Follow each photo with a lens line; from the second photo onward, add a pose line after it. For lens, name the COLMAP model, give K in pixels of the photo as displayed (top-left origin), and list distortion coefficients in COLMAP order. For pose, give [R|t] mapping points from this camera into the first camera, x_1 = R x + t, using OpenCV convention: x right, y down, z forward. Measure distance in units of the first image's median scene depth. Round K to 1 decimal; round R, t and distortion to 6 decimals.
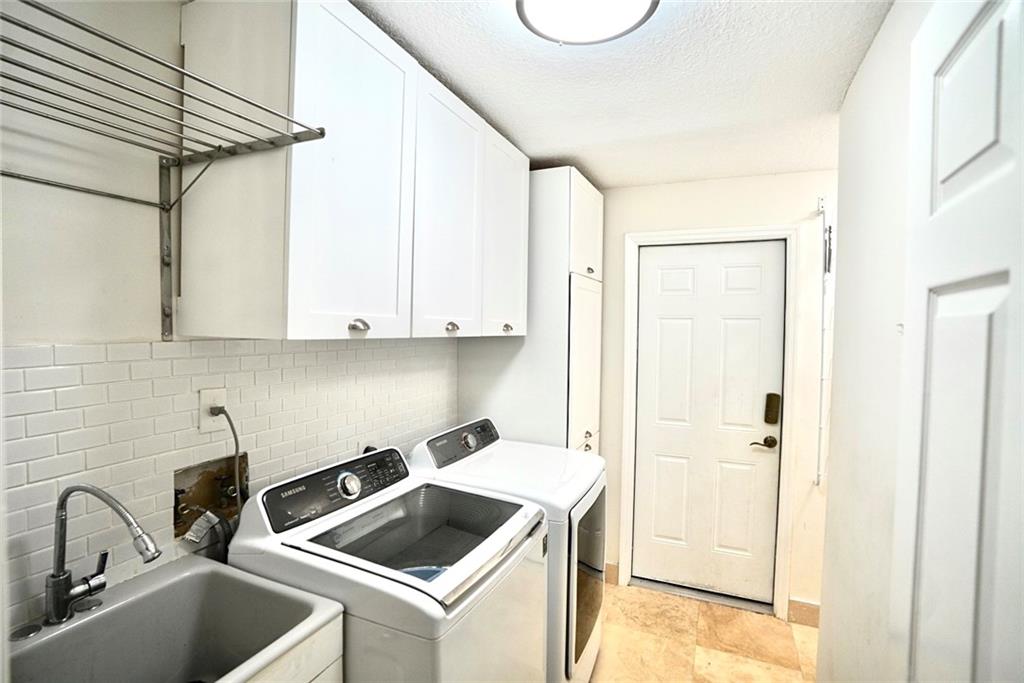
lens RADIAL K [[479.6, 0, 512.0], [0, 479.6, 341.5], [0, 0, 1]] dist [-0.065998, 0.029467]
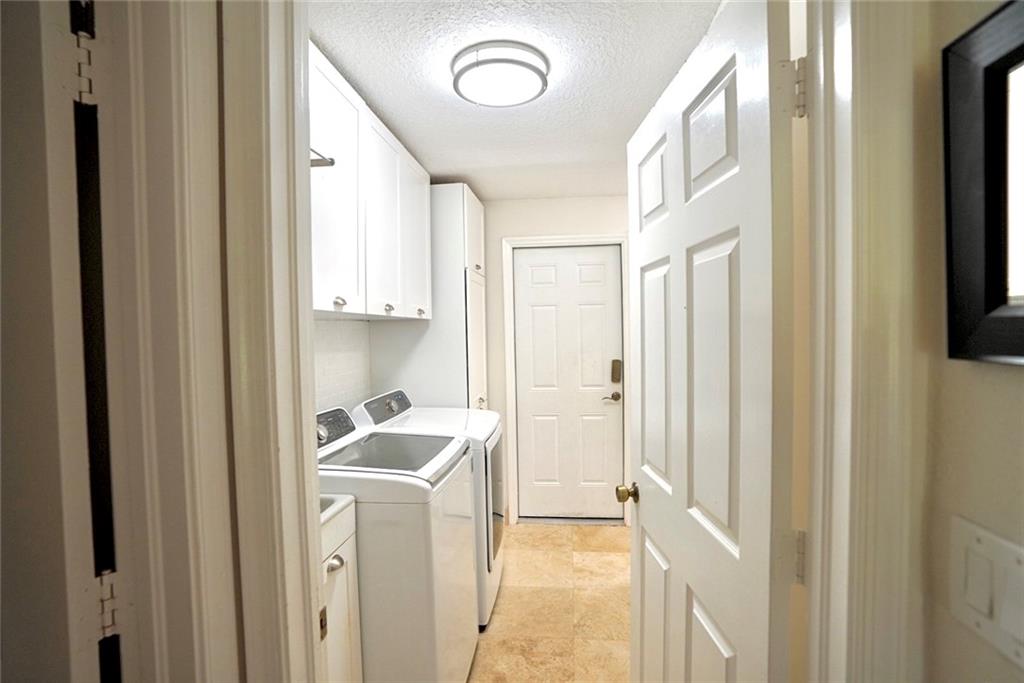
lens RADIAL K [[479.6, 0, 512.0], [0, 479.6, 341.5], [0, 0, 1]] dist [-0.065998, 0.029467]
pose [[0.954022, -0.037185, 0.297421, -0.144295], [0.039281, 0.999228, -0.001072, 0.054897], [-0.297152, 0.012706, 0.954746, -0.231191]]
